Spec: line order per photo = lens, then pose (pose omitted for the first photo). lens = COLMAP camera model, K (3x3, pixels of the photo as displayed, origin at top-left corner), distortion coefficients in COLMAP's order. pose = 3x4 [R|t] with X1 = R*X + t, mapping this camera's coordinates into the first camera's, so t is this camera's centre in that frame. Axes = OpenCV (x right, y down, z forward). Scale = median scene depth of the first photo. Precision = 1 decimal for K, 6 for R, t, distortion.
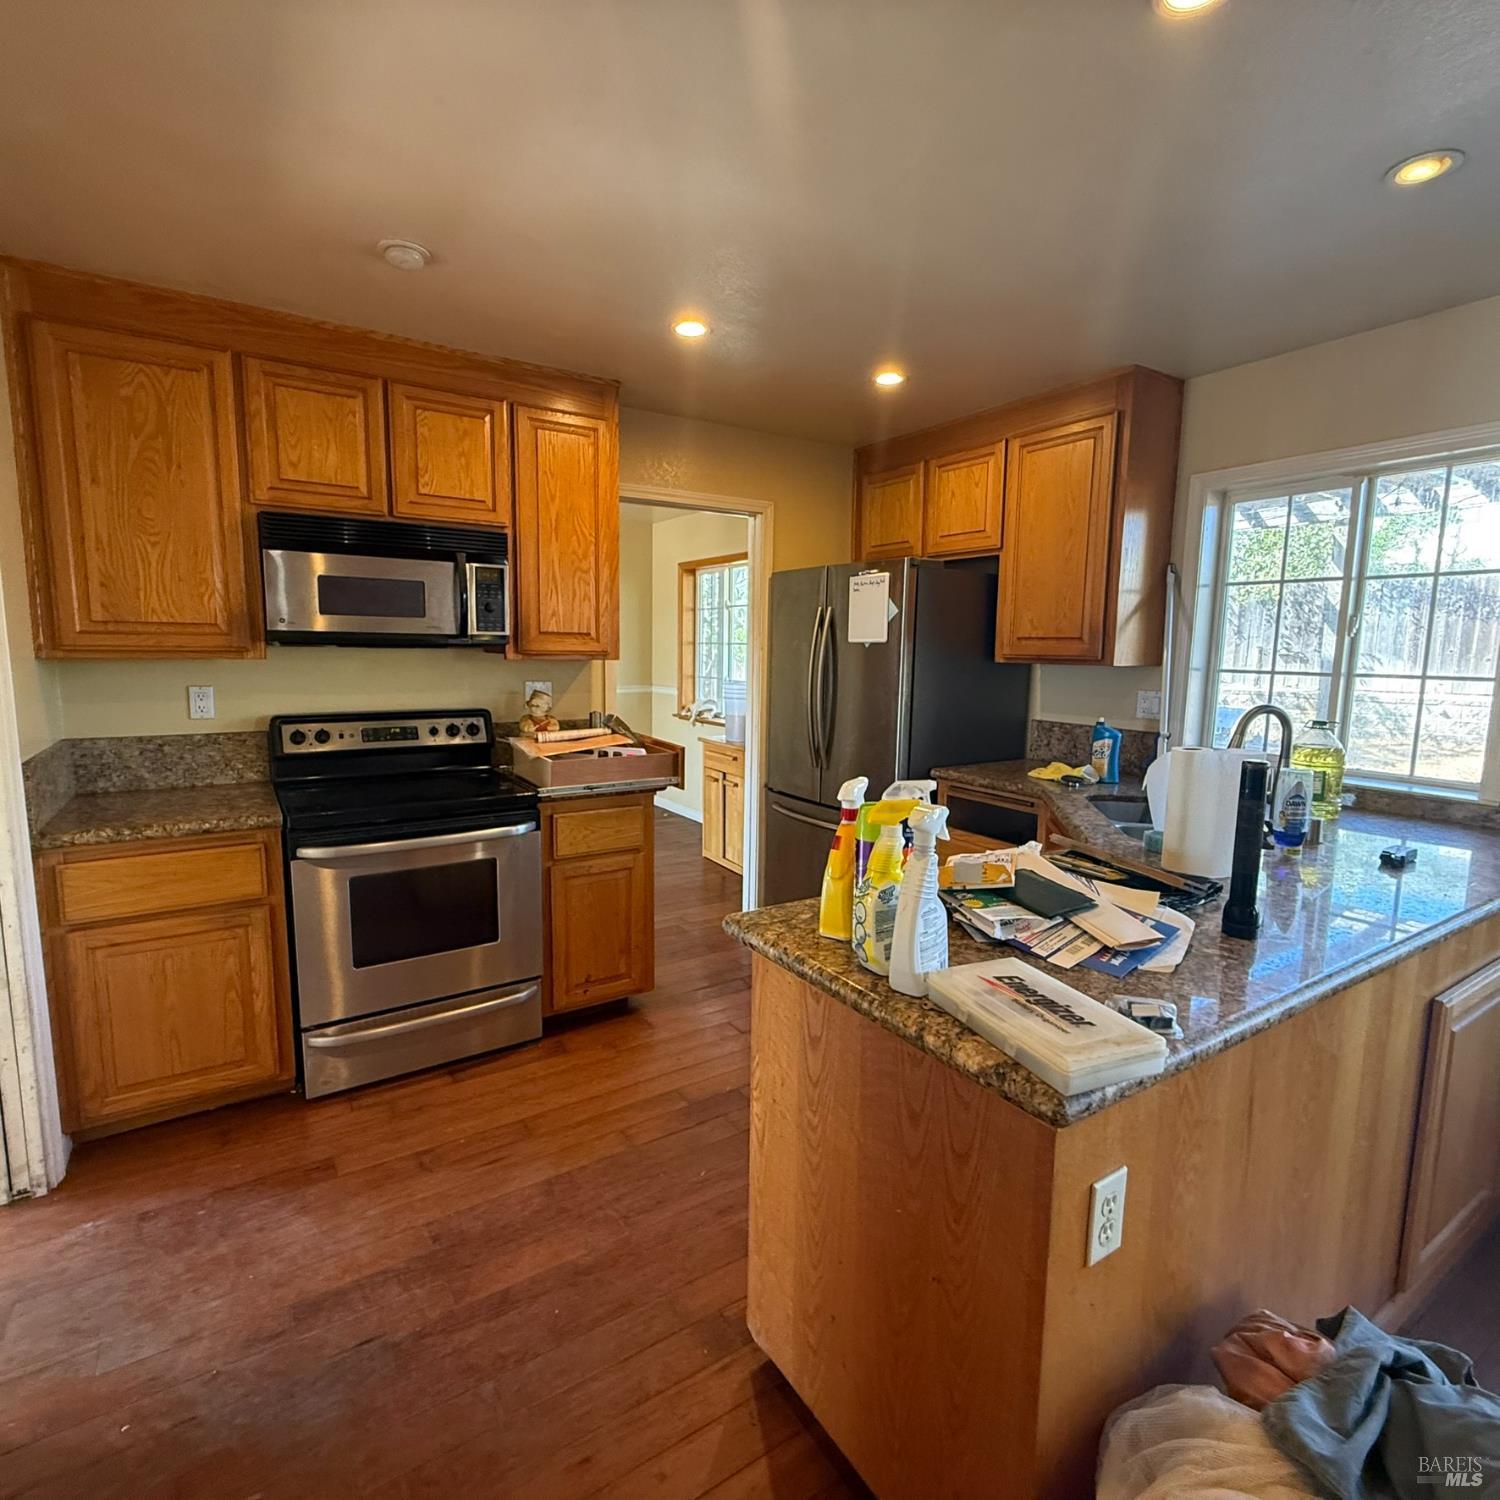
lens RADIAL K [[793.2, 0, 743.2], [0, 793.2, 747.5], [0, 0, 1]] dist [-0.004287, 0.002213]
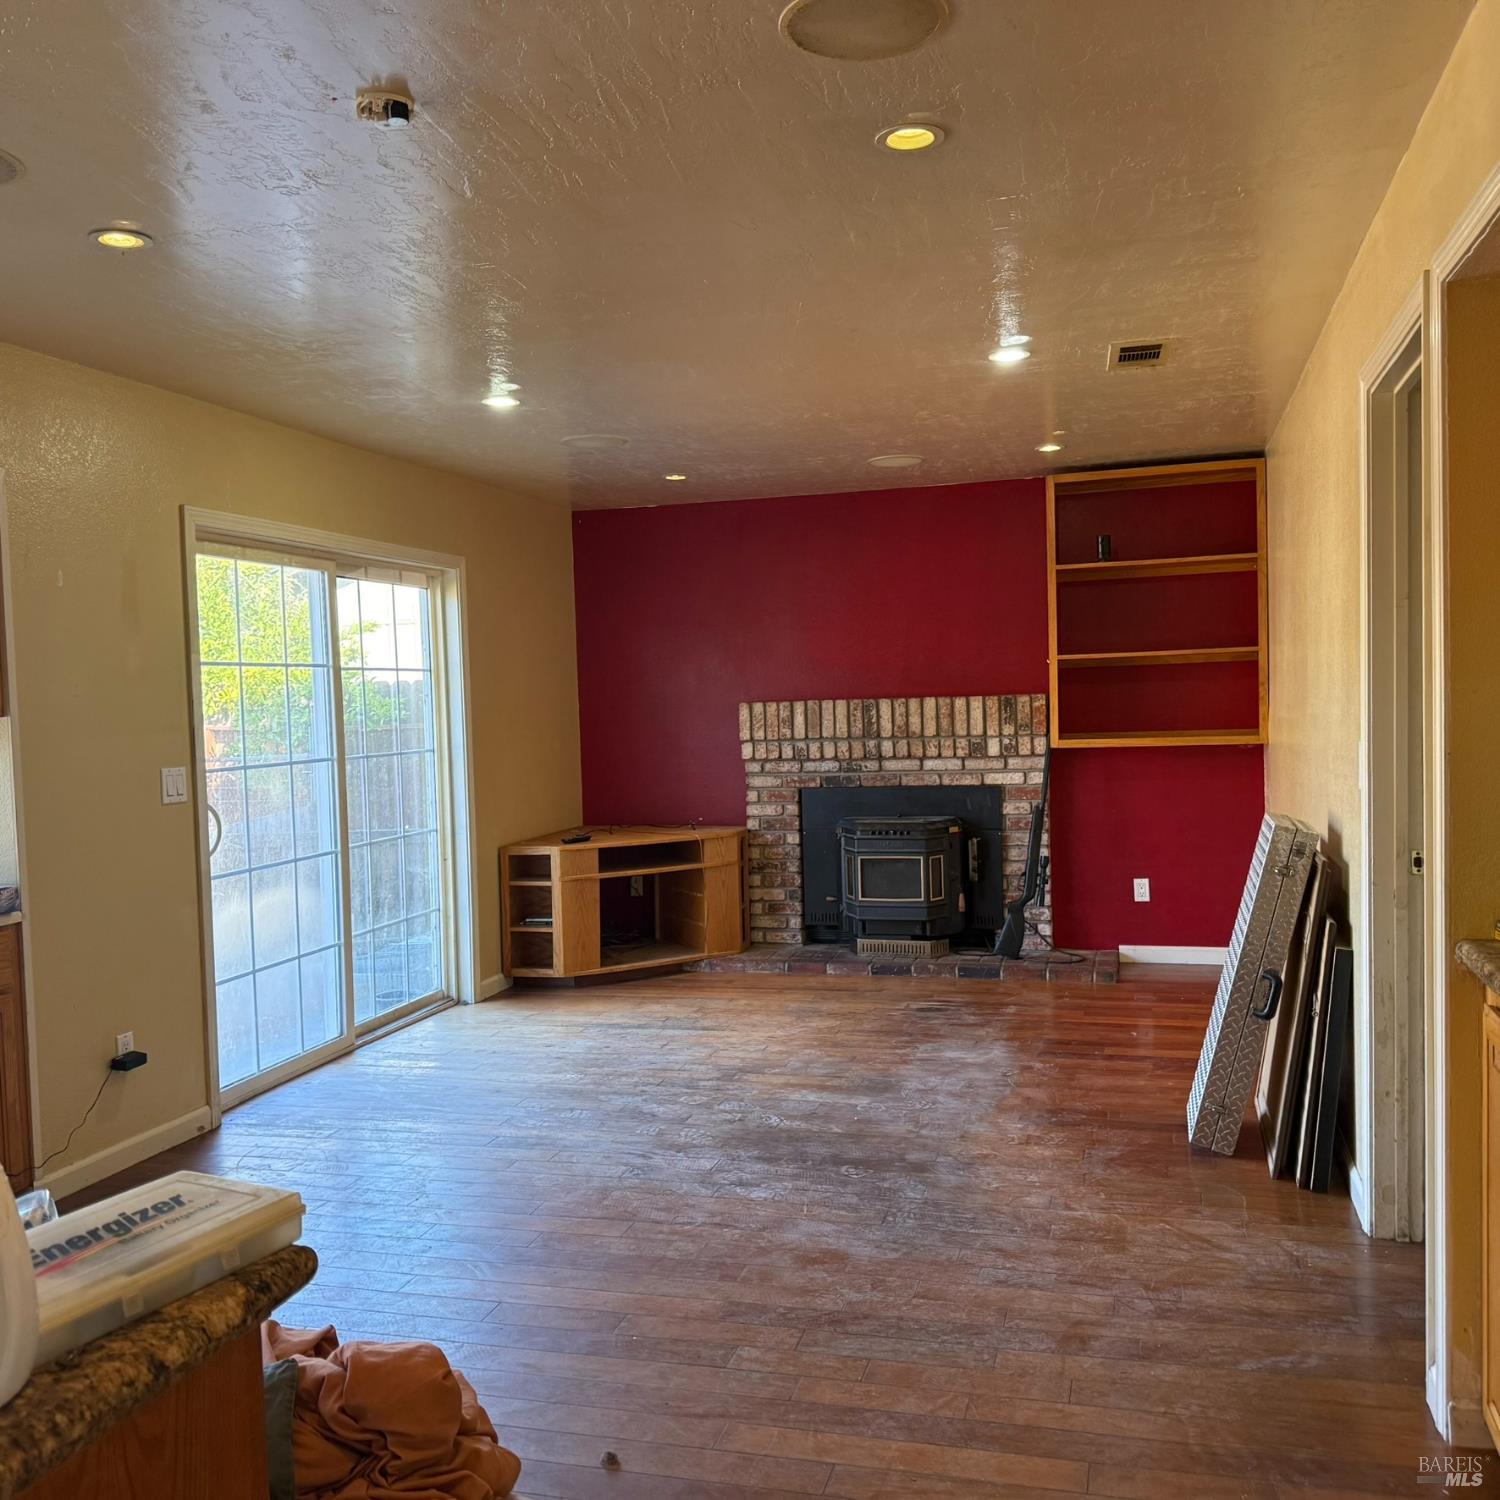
lens RADIAL K [[1412.3, 0, 754.1], [0, 1412.3, 751.0], [0, 0, 1]] dist [0.001061, 0.000000]
pose [[-0.657260, -0.027198, 0.753173, -0.539450], [0.115889, 0.983816, 0.136657, -0.108331], [-0.744701, 0.177104, -0.643471, 0.818755]]
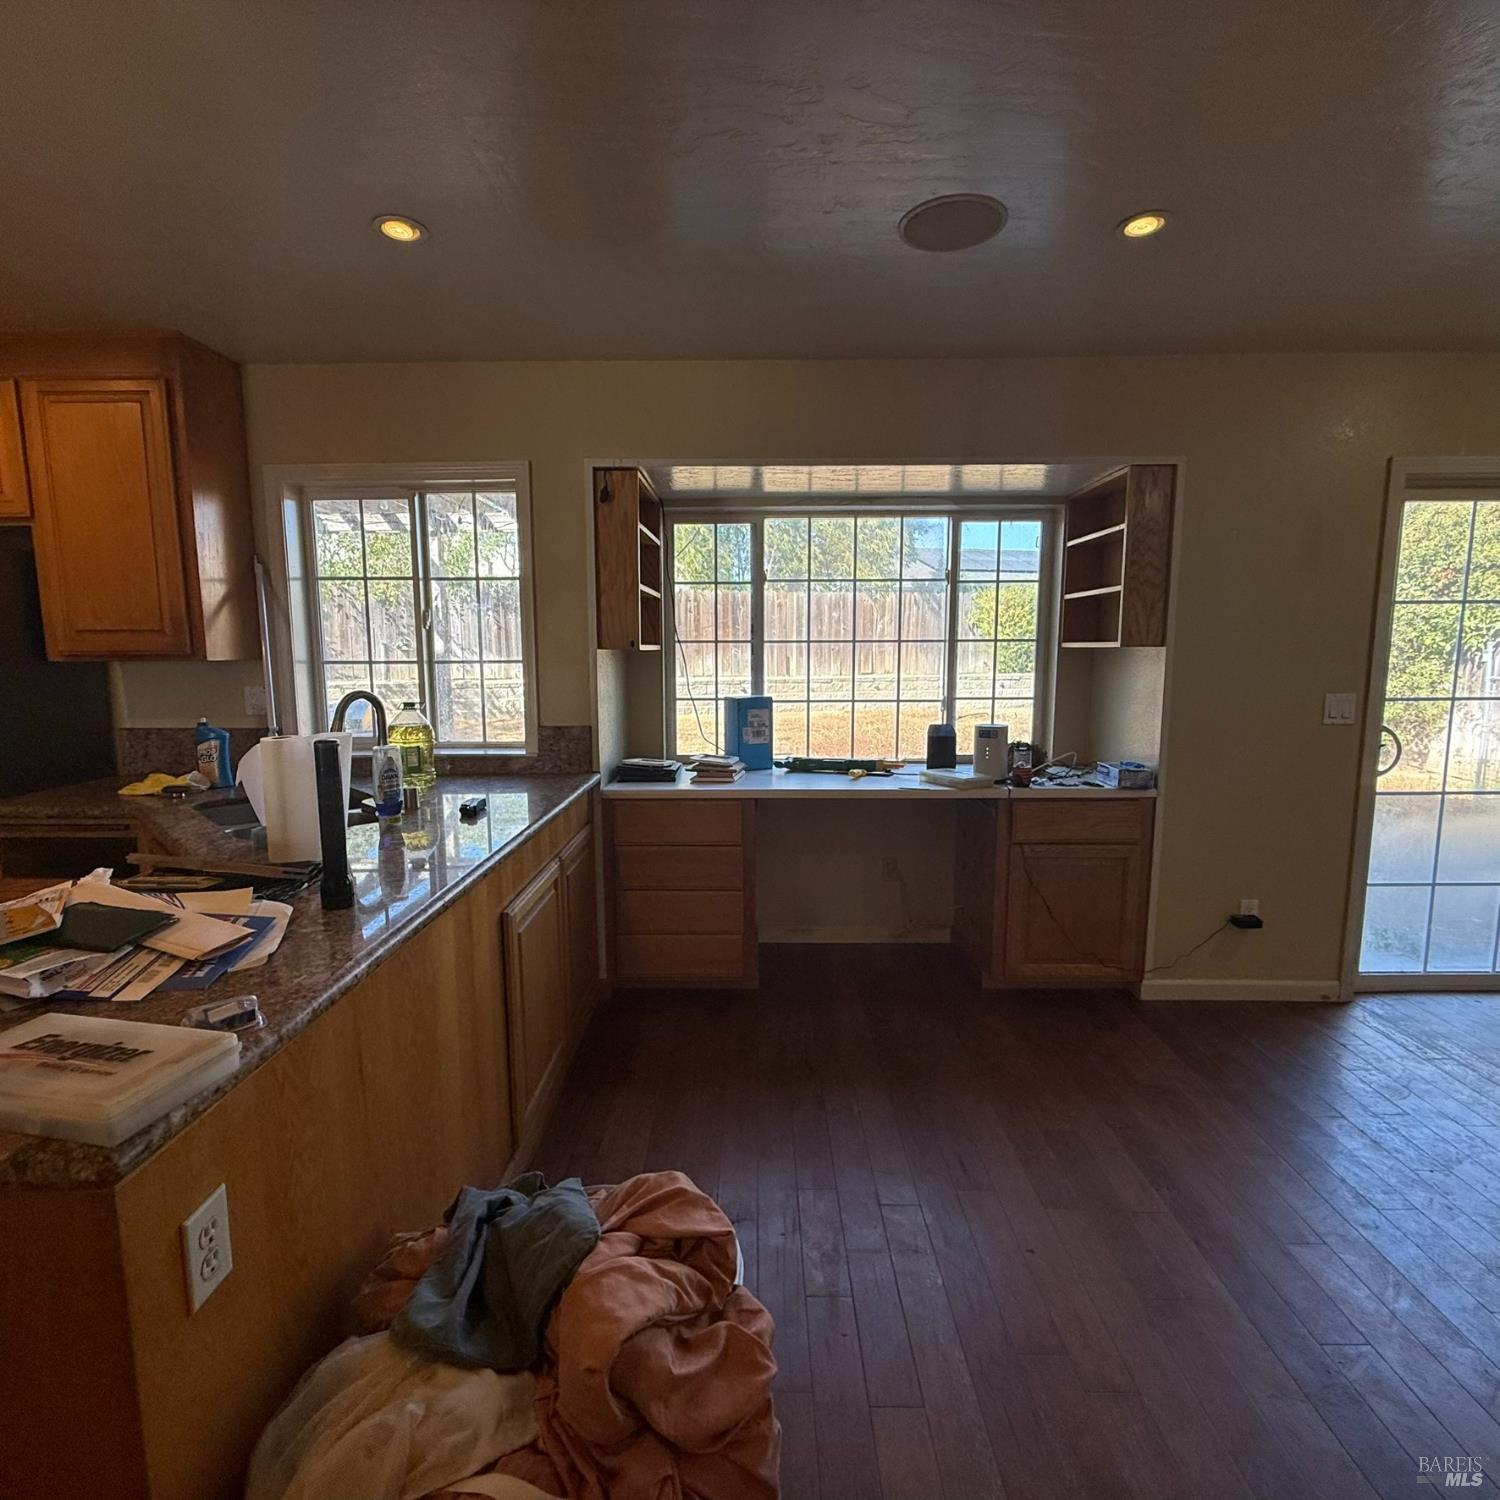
lens RADIAL K [[793.2, 0, 741.6], [0, 793.2, 748.4], [0, 0, 1]] dist [-0.004287, 0.002213]
pose [[0.550962, -0.120551, 0.825777, 0.069842], [0.118730, 0.990769, 0.065421, 0.020787], [-0.826041, 0.062000, 0.560189, -0.036214]]
